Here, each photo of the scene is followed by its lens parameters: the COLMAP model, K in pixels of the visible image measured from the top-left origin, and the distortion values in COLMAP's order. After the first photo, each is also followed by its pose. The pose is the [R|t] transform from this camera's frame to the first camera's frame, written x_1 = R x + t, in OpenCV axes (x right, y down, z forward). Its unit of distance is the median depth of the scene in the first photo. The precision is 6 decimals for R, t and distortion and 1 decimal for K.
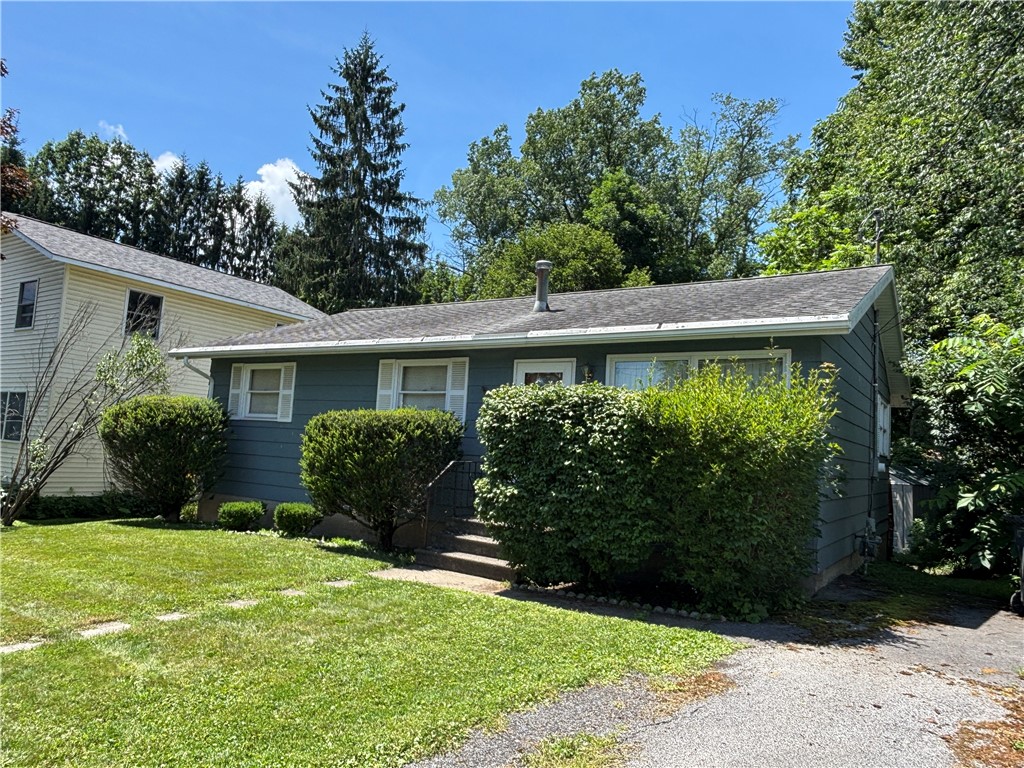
lens RADIAL K [[712.7, 0, 510.7], [0, 712.7, 391.7], [0, 0, 1]] dist [0.005948, -0.006597]
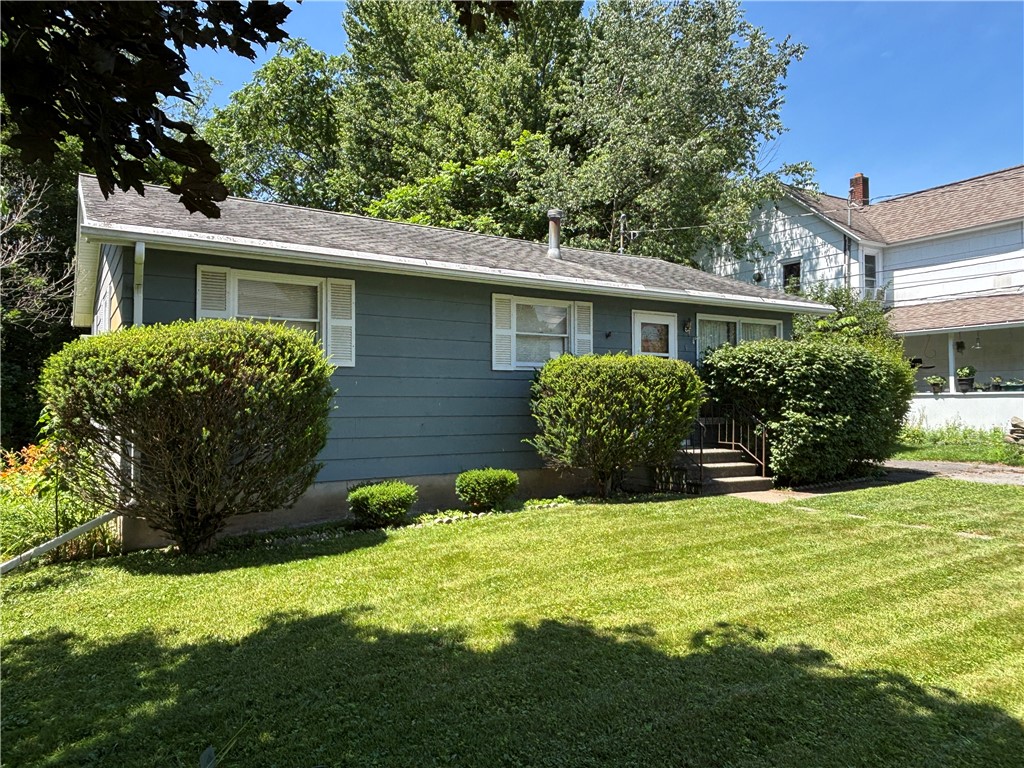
lens RADIAL K [[712.7, 0, 507.7], [0, 712.7, 380.8], [0, 0, 1]] dist [0.005948, -0.006597]
pose [[0.419759, -0.031794, 0.907079, -0.328652], [-0.048173, 0.997197, 0.057245, 0.003459], [-0.906356, -0.067726, 0.417051, 0.214267]]
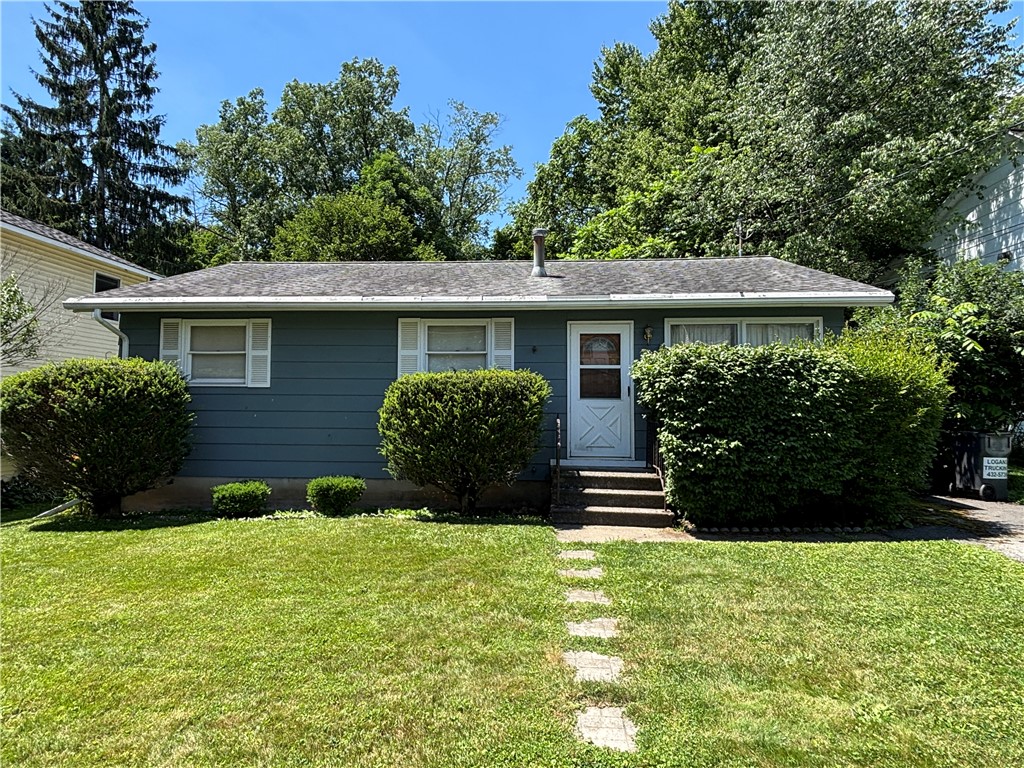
lens RADIAL K [[597.1, 0, 514.2], [0, 597.1, 377.9], [0, 0, 1]] dist [0.002913, -0.001797]
pose [[0.872129, -0.027081, 0.488526, -0.151745], [0.004611, 0.998878, 0.047141, -0.000732], [-0.489254, -0.038861, 0.871275, 0.079300]]
